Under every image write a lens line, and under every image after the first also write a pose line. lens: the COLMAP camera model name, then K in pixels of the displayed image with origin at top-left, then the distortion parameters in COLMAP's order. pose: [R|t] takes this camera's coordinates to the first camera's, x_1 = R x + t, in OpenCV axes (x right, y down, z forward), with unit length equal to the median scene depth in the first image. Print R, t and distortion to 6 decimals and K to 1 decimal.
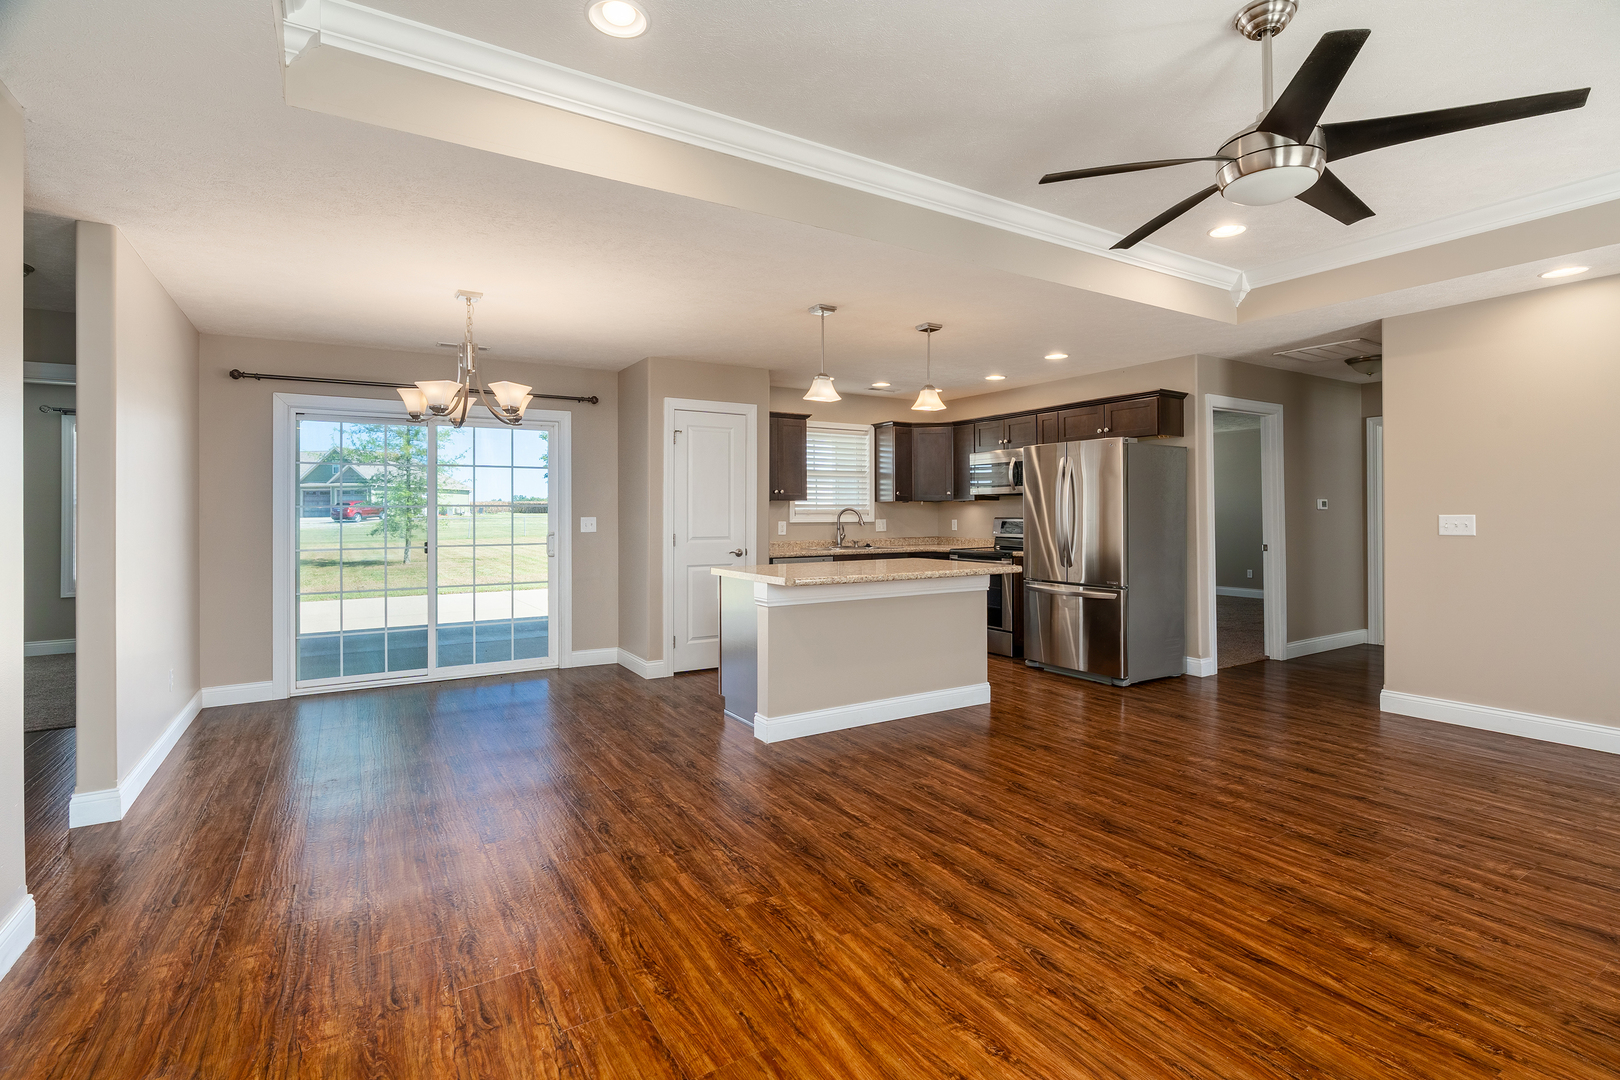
lens RADIAL K [[783.9, 0, 835.2], [0, 783.9, 492.2], [0, 0, 1]] dist [-0.010124, 0.004207]
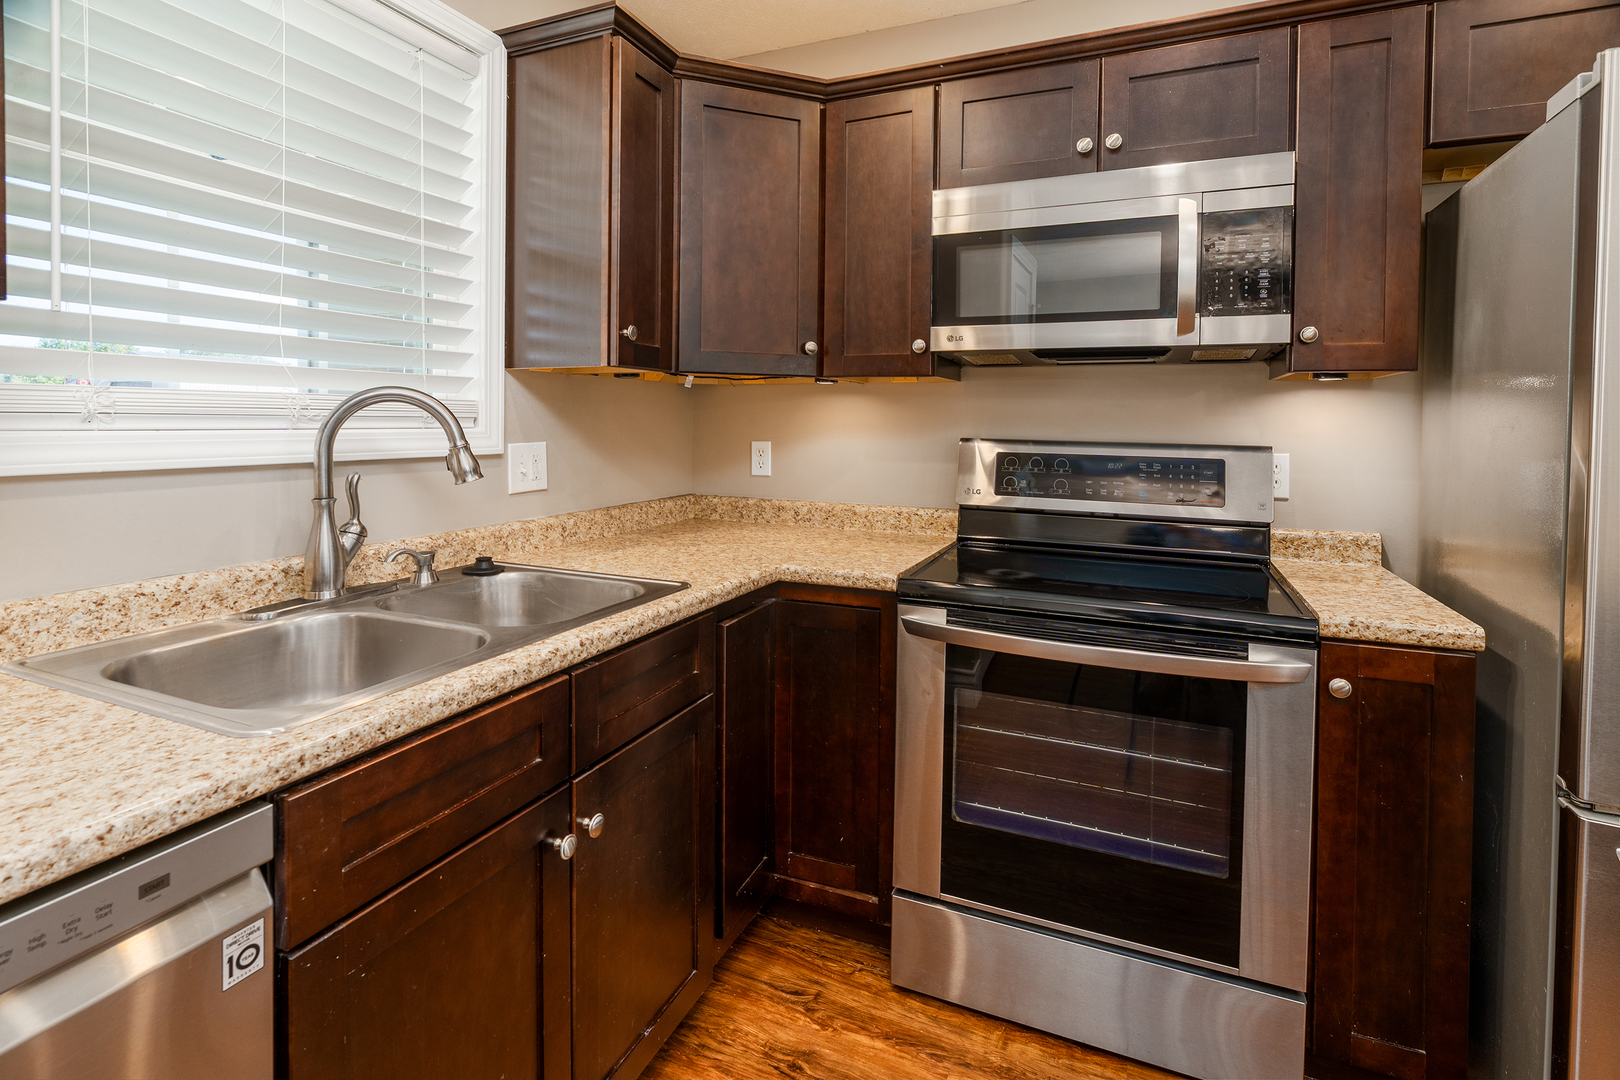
lens RADIAL K [[783.9, 0, 794.8], [0, 783.9, 429.8], [0, 0, 1]] dist [-0.010124, 0.004207]
pose [[0.853303, 0.008544, 0.521346, 0.007946], [-0.031710, 0.998865, 0.035531, 0.051171], [-0.520451, -0.046850, 0.852605, 1.924384]]
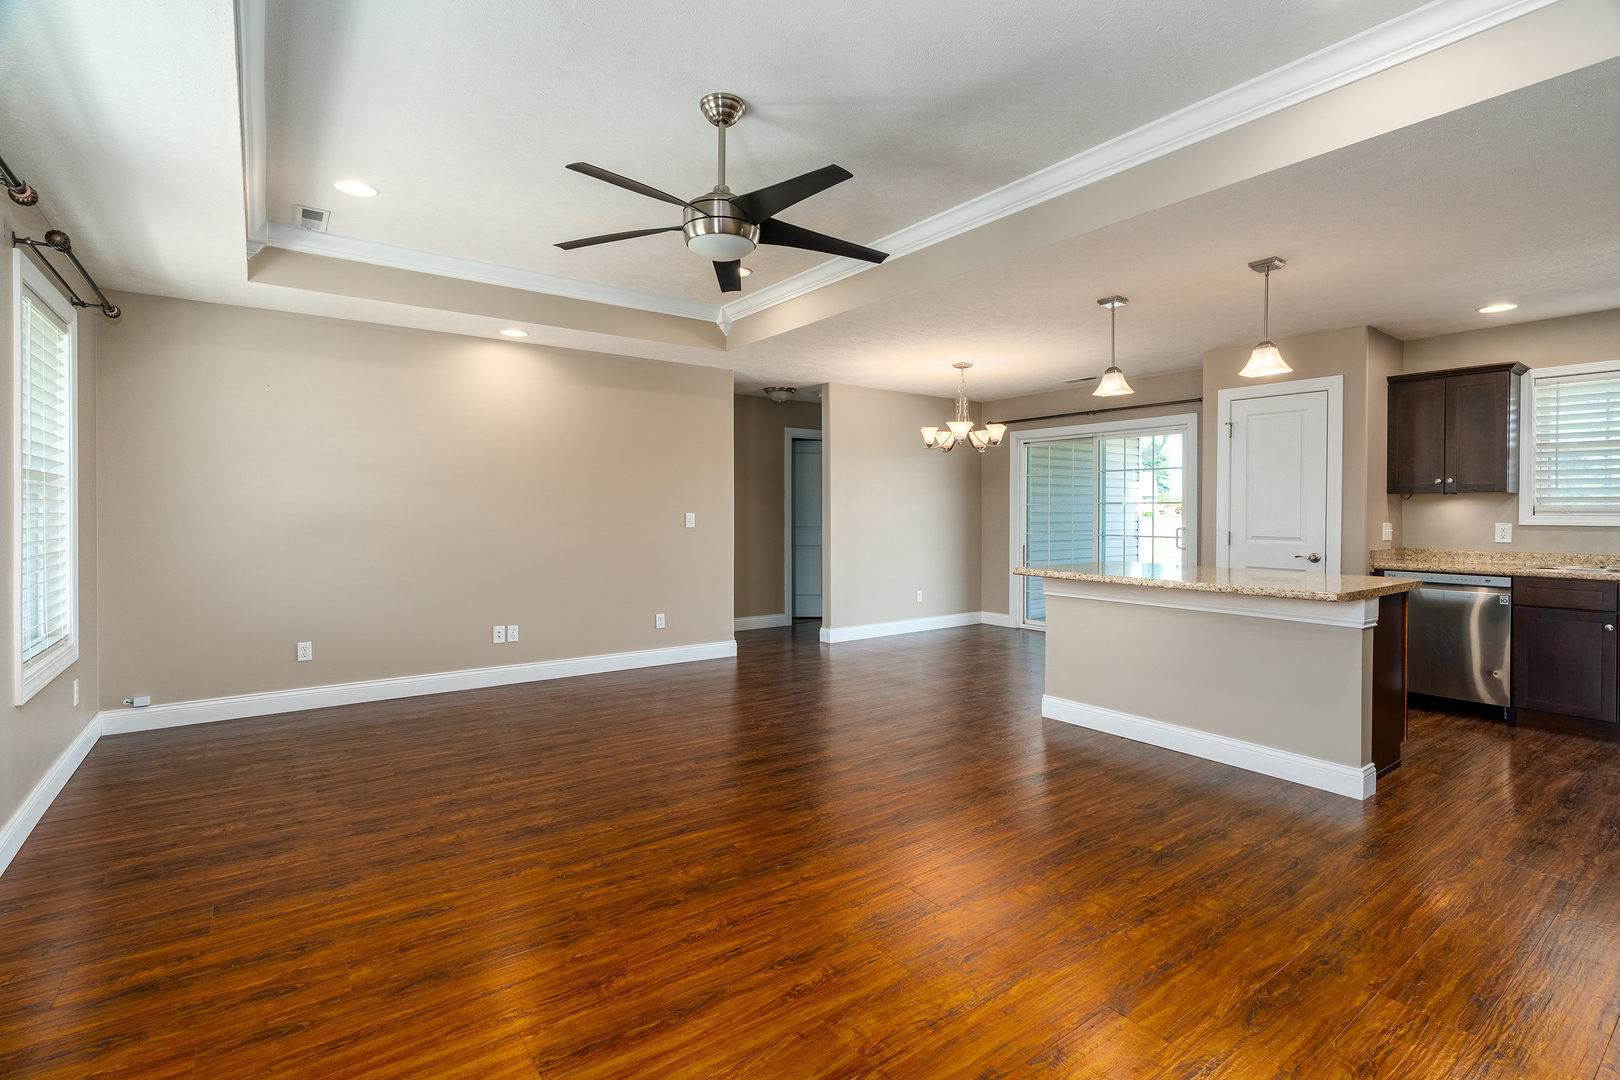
lens RADIAL K [[783.9, 0, 791.2], [0, 783.9, 535.1], [0, 0, 1]] dist [-0.010124, 0.004207]
pose [[0.032706, 0.033300, -0.998910, 1.396528], [0.028743, 0.999000, 0.034244, 0.015868], [0.999052, -0.029831, 0.031716, 0.840086]]
